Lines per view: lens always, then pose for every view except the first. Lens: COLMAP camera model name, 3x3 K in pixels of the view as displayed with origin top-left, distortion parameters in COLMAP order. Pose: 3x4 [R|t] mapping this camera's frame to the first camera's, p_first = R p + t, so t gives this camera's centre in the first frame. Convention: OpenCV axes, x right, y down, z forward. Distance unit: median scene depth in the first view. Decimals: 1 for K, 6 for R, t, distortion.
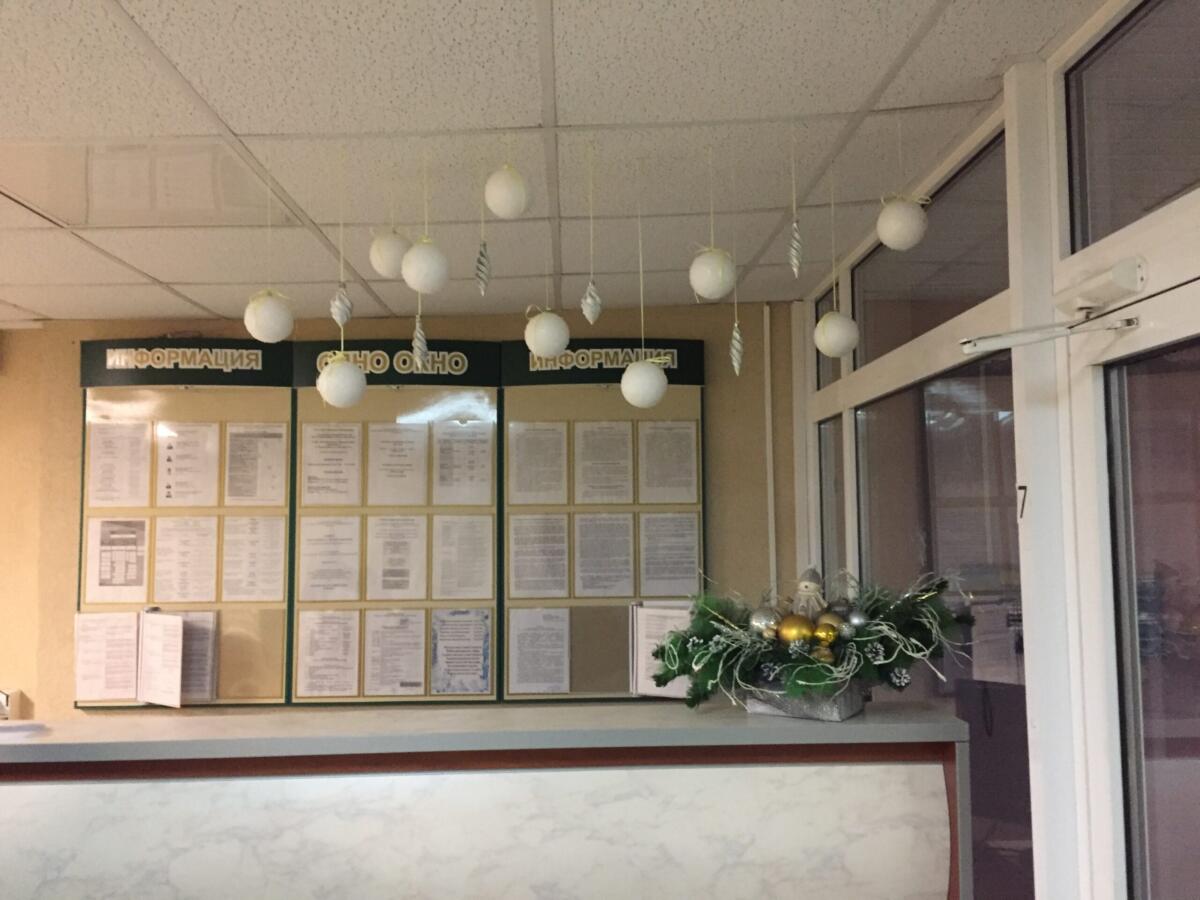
lens RADIAL K [[1009.5, 0, 600.0], [0, 1009.5, 450.0], [0, 0, 1]] dist [0.009347, -0.016983]
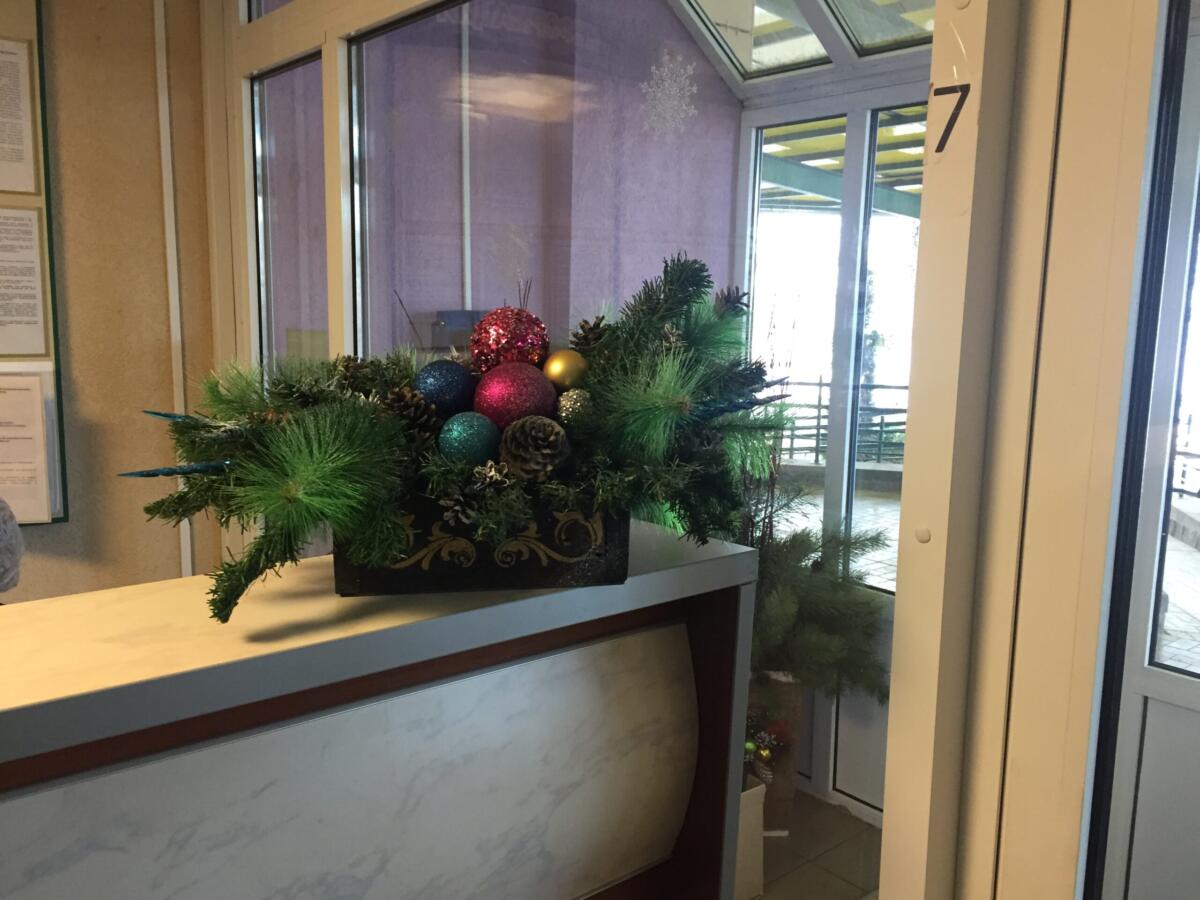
lens RADIAL K [[1009.5, 0, 600.0], [0, 1009.5, 450.0], [0, 0, 1]] dist [0.009347, -0.016983]
pose [[0.778504, -0.059685, 0.624795, -0.021387], [-0.075102, 0.979457, 0.187144, 0.065125], [-0.623130, -0.192616, 0.758029, 0.345776]]
